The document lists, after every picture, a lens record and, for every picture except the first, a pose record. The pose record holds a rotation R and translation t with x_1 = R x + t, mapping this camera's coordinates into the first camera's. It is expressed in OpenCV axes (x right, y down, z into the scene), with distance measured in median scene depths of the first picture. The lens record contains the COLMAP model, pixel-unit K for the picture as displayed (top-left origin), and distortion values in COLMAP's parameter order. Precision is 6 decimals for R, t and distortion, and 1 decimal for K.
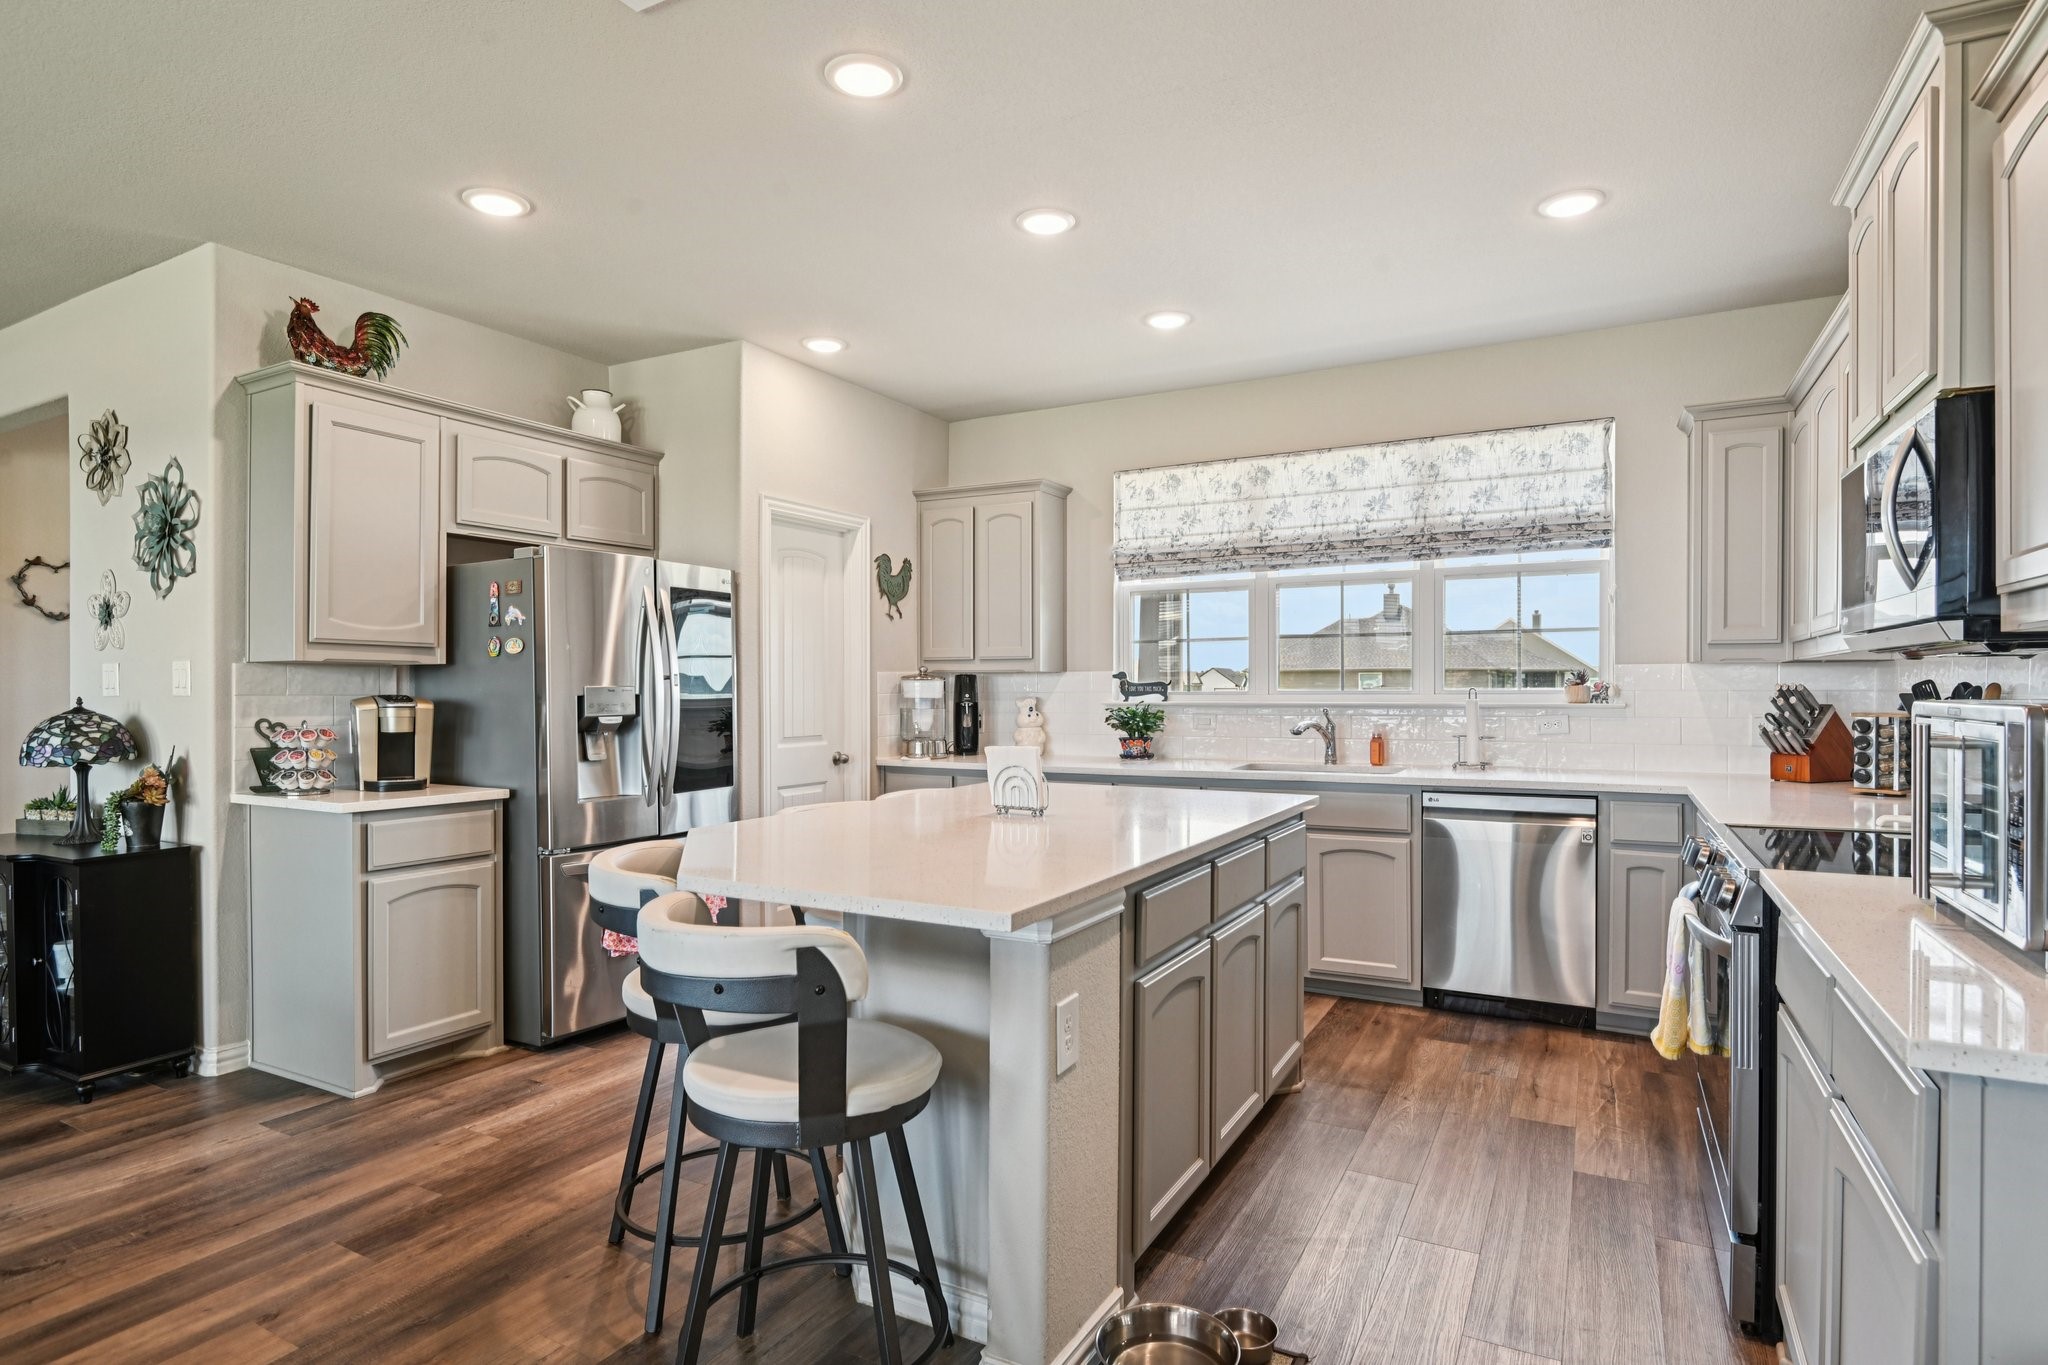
lens RADIAL K [[1063.4, 0, 1037.3], [0, 1063.4, 692.2], [0, 0, 1]] dist [-0.010794, -0.007544]
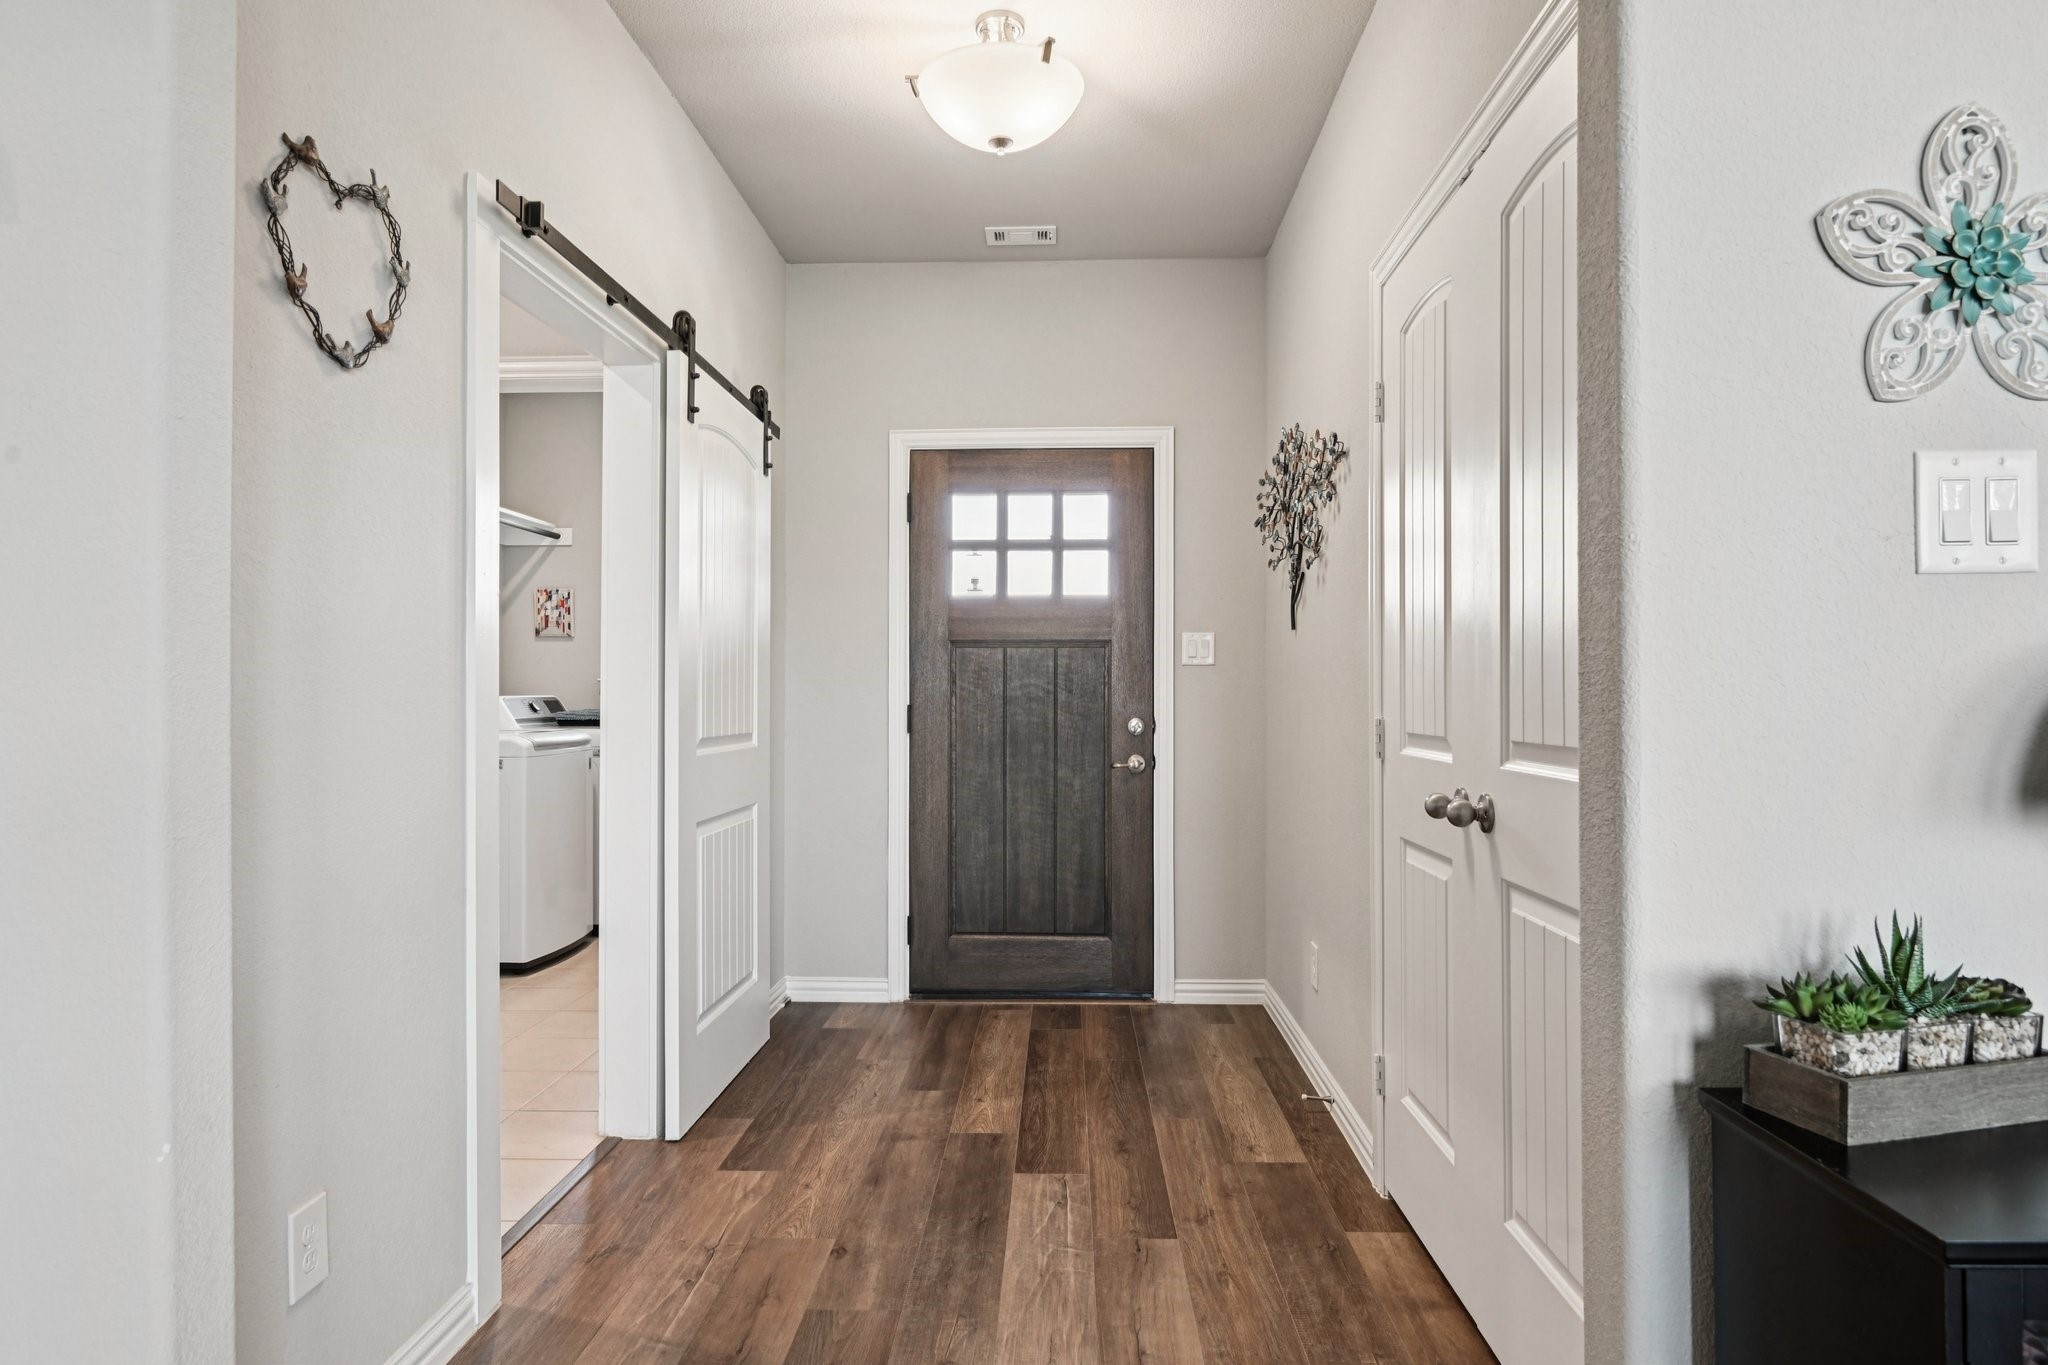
lens RADIAL K [[1182.3, 0, 1023.4], [0, 1182.3, 681.1], [0, 0, 1]] dist [-0.013371, -0.005875]
pose [[0.892251, 0.002421, 0.451533, -1.006995], [0.007604, 0.999763, -0.020386, 0.030073], [-0.451475, 0.021623, 0.892021, 0.677365]]
